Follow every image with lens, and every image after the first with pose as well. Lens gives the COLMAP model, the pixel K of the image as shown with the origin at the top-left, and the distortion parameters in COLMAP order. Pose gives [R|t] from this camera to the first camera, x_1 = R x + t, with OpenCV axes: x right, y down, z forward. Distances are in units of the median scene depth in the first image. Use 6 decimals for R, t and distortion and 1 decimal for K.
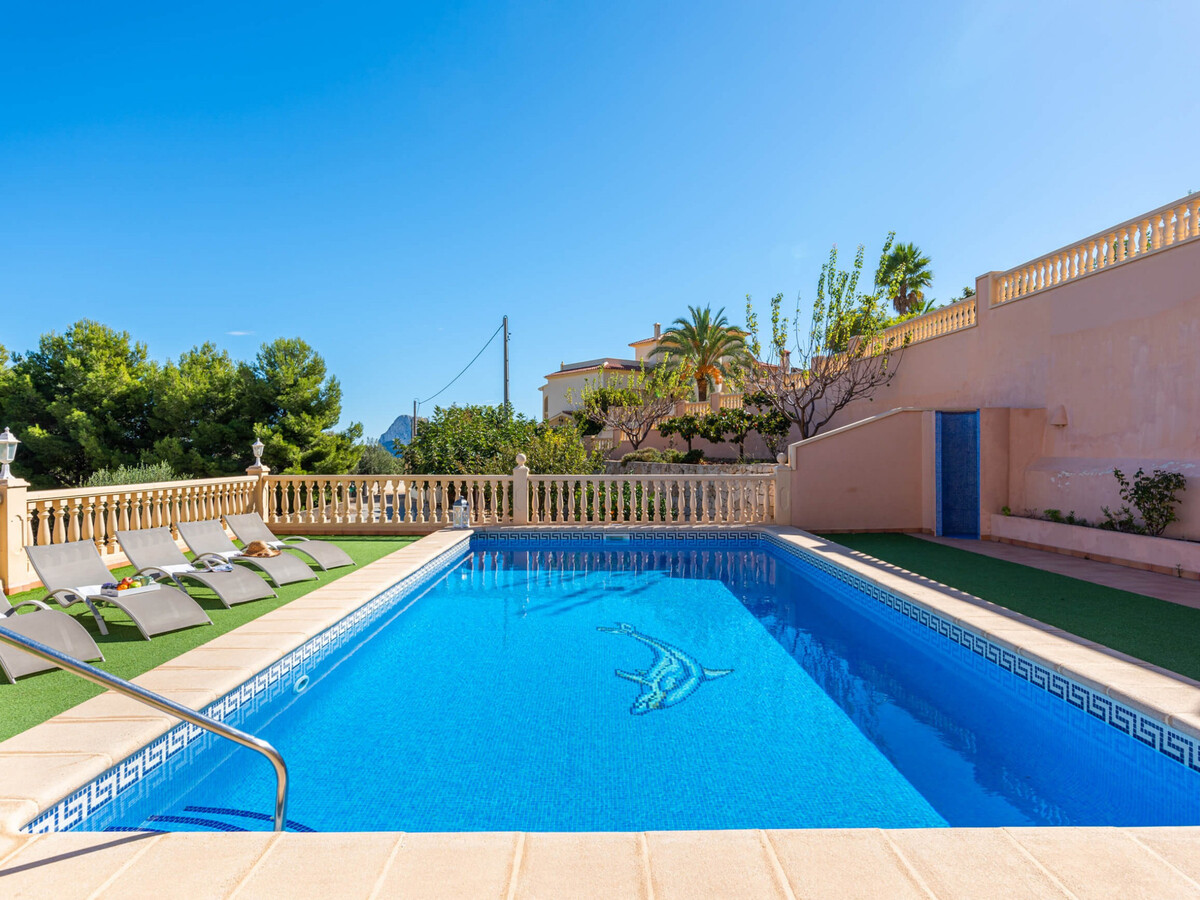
lens RADIAL K [[735.5, 0, 620.0], [0, 735.5, 450.9], [0, 0, 1]] dist [0.006936, -0.001431]
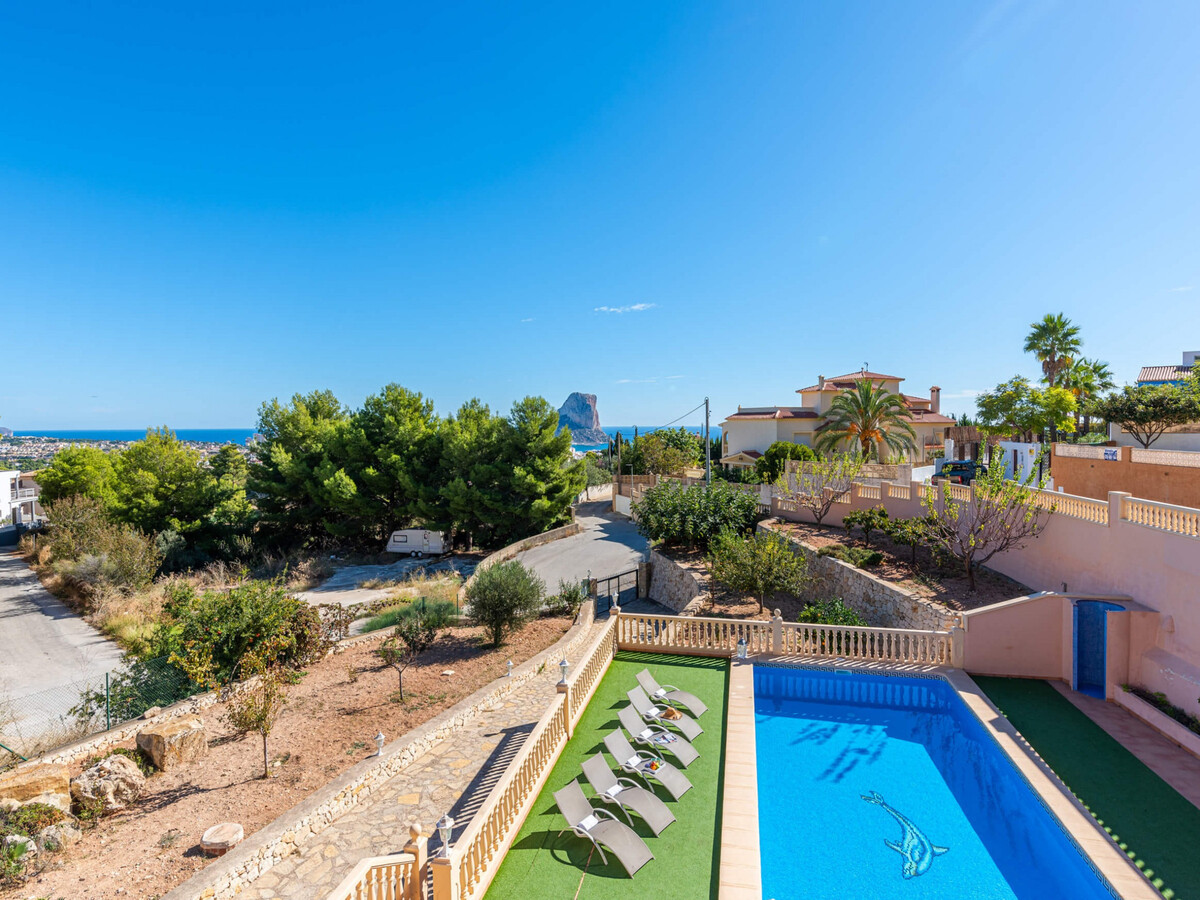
lens RADIAL K [[649.6, 0, 628.1], [0, 649.6, 453.3], [0, 0, 1]] dist [-0.002790, -0.000588]
pose [[0.978774, 0.006292, -0.204846, -0.051248], [0.004763, 0.998560, 0.053426, -0.129573], [0.204887, -0.053268, 0.977335, -0.122834]]
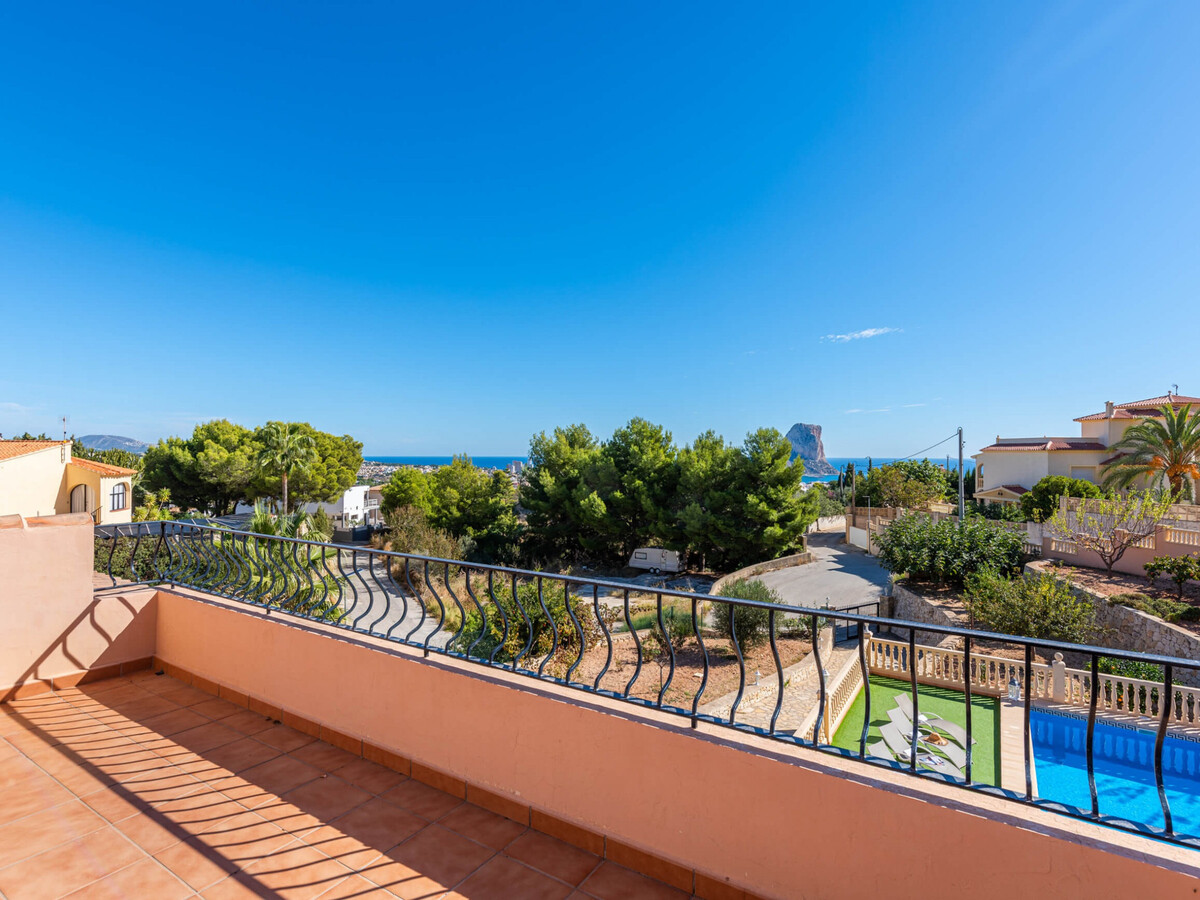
lens RADIAL K [[630.0, 0, 590.0], [0, 630.0, 459.0], [0, 0, 1]] dist [0.001486, -0.000225]
pose [[0.824585, 0.009185, -0.565664, -0.063046], [-0.001209, 0.999895, 0.014473, -0.127916], [0.565737, -0.011250, 0.824509, -0.179002]]
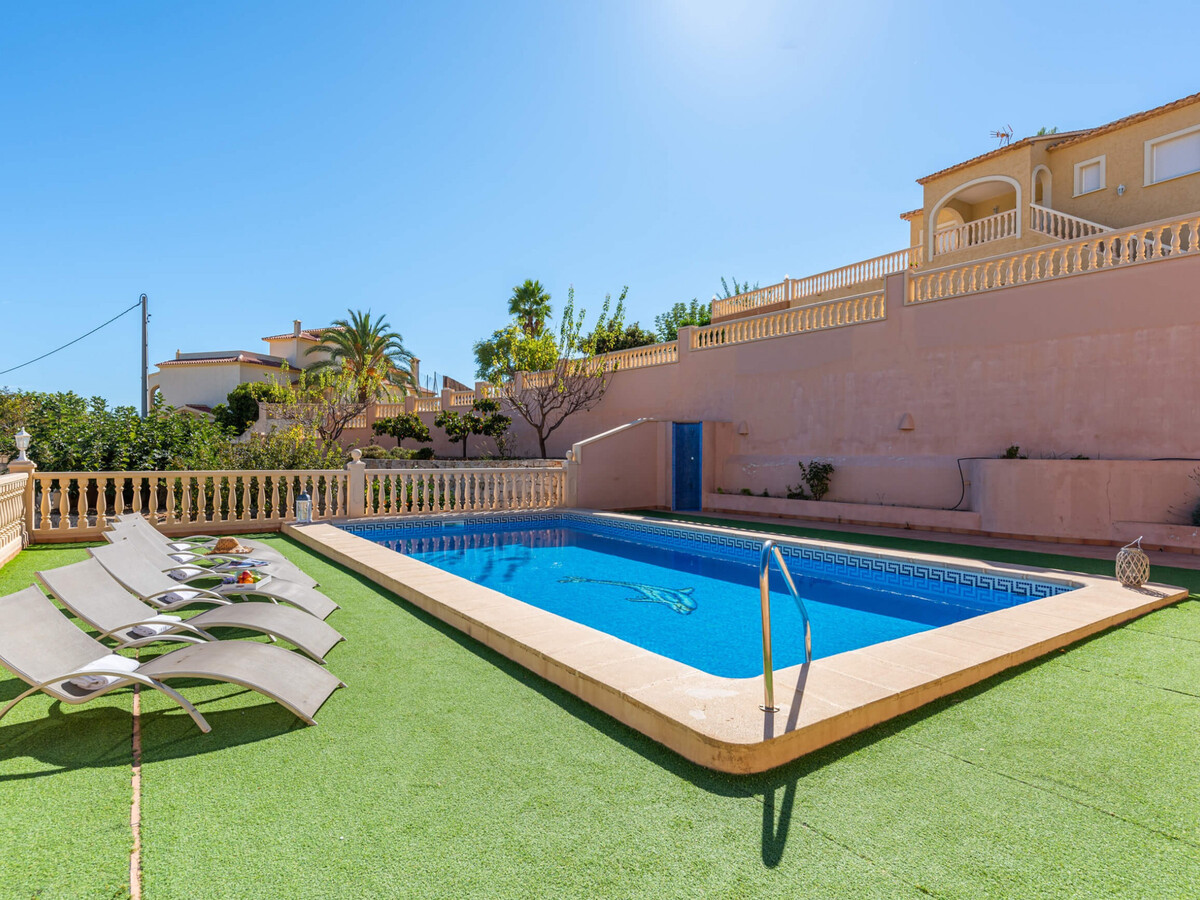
lens RADIAL K [[649.6, 0, 628.1], [0, 649.6, 453.3], [0, 0, 1]] dist [-0.002790, -0.000588]
pose [[0.818353, 0.005453, 0.574690, -0.110763], [-0.009786, 0.999942, 0.004446, 0.000651], [-0.574632, -0.009262, 0.818359, 0.009128]]
